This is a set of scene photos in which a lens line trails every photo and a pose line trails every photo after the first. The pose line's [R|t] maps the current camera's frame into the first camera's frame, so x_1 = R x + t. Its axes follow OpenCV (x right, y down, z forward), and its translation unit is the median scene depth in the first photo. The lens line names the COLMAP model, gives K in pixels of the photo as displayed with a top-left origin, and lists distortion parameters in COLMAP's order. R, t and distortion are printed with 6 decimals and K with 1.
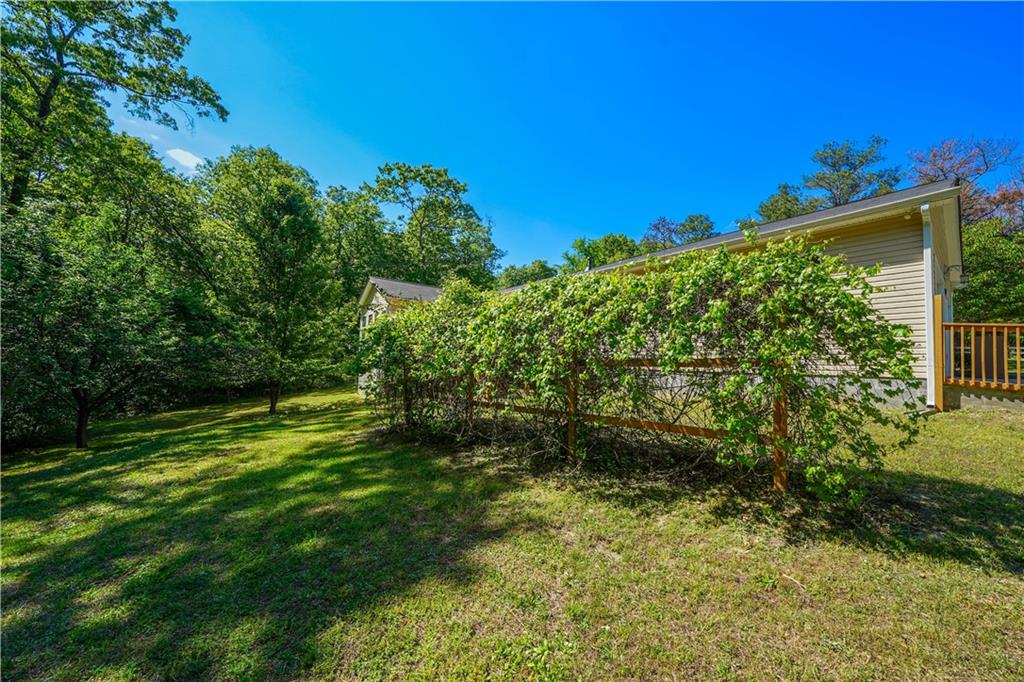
lens RADIAL K [[348.5, 0, 512.8], [0, 348.5, 344.8], [0, 0, 1]] dist [-0.001048, 0.000090]
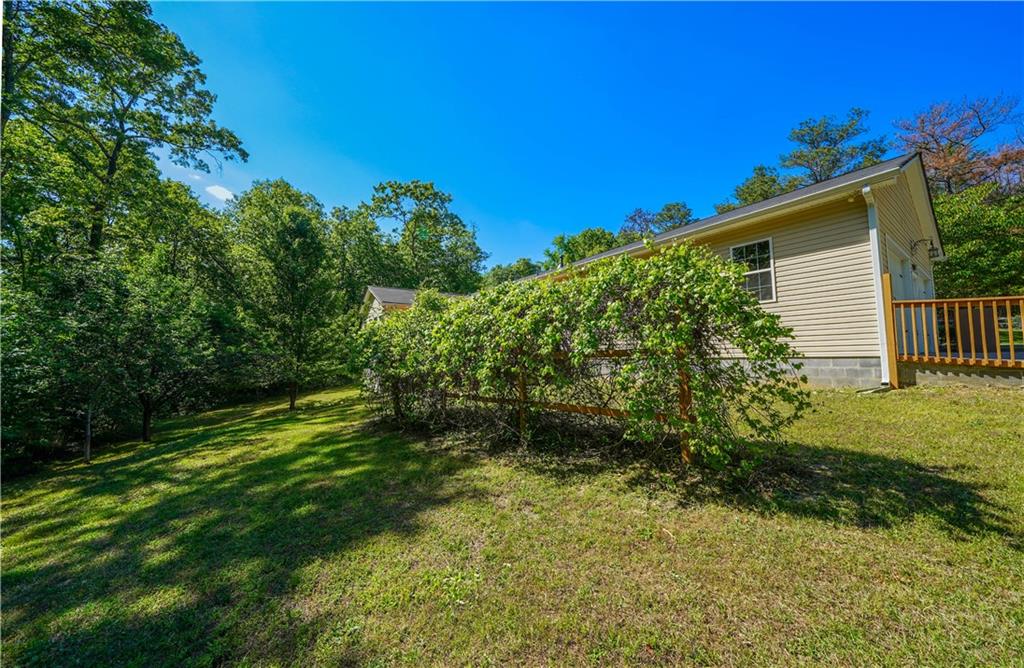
lens RADIAL K [[369.6, 0, 510.7], [0, 369.6, 326.7], [0, 0, 1]] dist [-0.000773, -0.000185]
pose [[0.992627, -0.052112, -0.109430, 0.214909], [0.050267, 0.998544, -0.019552, -0.020838], [0.110290, 0.013908, 0.993802, -0.171591]]
